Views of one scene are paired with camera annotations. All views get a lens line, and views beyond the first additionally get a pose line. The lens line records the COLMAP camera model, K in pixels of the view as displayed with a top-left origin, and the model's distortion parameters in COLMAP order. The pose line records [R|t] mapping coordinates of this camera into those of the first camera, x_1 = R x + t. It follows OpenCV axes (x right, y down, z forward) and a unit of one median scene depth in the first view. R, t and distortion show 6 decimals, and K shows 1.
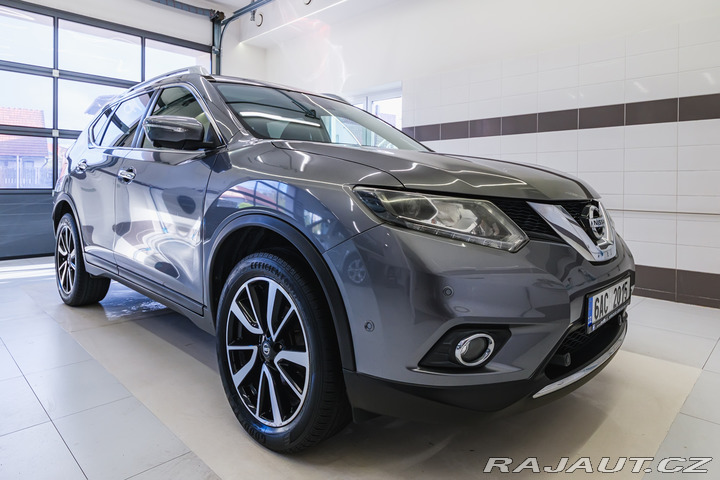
lens RADIAL K [[464.4, 0, 389.5], [0, 464.4, 206.5], [0, 0, 1]] dist [0.006125, 0.001565]
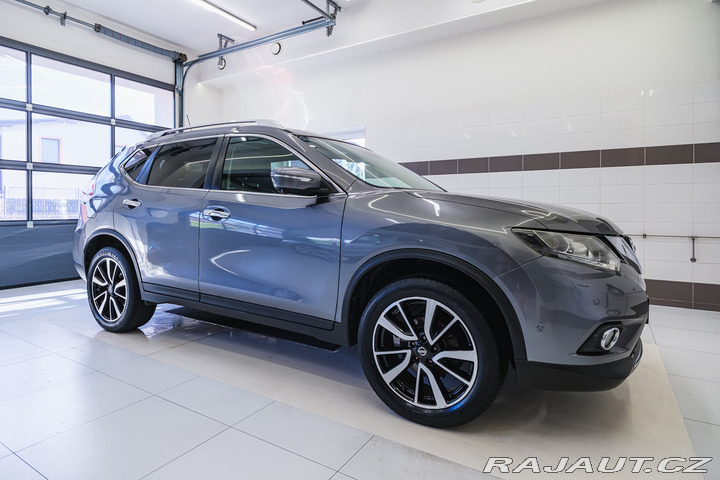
lens RADIAL K [[410.4, 0, 353.4], [0, 410.4, 225.0], [0, 0, 1]] dist [0.016595, -0.000518]
pose [[0.980782, -0.020900, 0.193986, -0.541354], [0.020354, 0.999781, 0.004808, -0.047940], [-0.194044, -0.000767, 0.980992, -0.081586]]
